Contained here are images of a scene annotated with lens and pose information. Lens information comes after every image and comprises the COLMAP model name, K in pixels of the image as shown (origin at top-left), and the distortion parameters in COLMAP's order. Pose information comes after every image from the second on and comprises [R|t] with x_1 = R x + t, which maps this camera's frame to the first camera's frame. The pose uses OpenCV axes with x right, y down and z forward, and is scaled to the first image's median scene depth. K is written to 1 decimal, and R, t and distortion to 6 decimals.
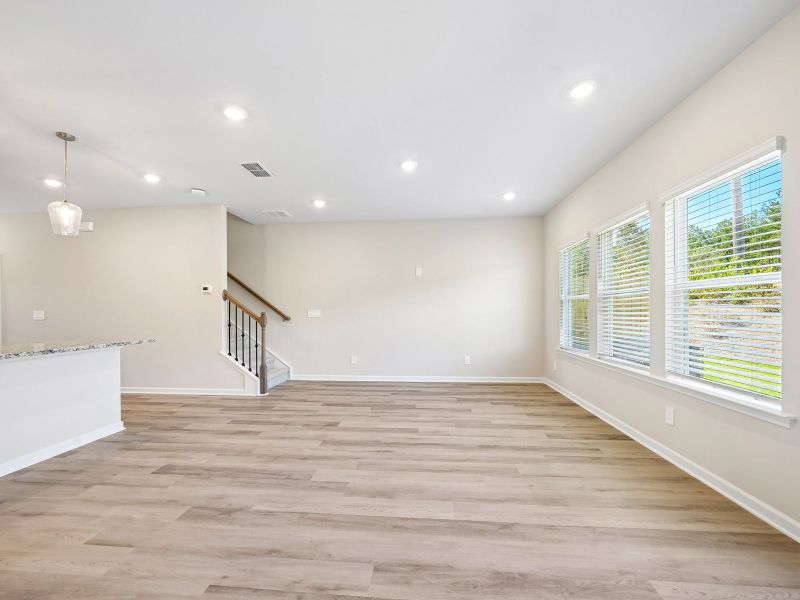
lens RADIAL K [[280.7, 0, 400.0], [0, 280.7, 300.0], [0, 0, 1]] dist [-0.001463, -0.000100]
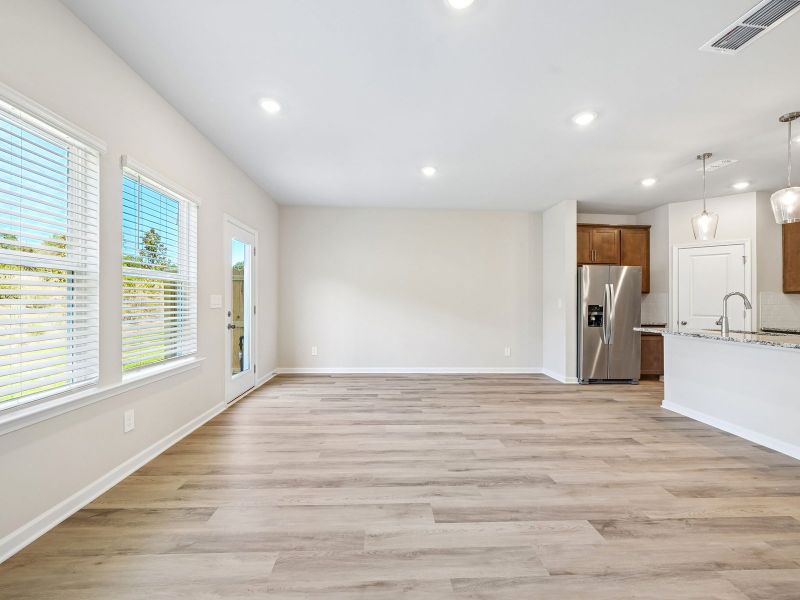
lens RADIAL K [[280.7, 0, 400.0], [0, 280.7, 300.0], [0, 0, 1]] dist [-0.001463, -0.000100]
pose [[-0.986329, -0.011246, -0.164405, 0.276007], [-0.003367, 0.998836, -0.048125, 0.078856], [0.164755, -0.046914, -0.985218, 1.890035]]
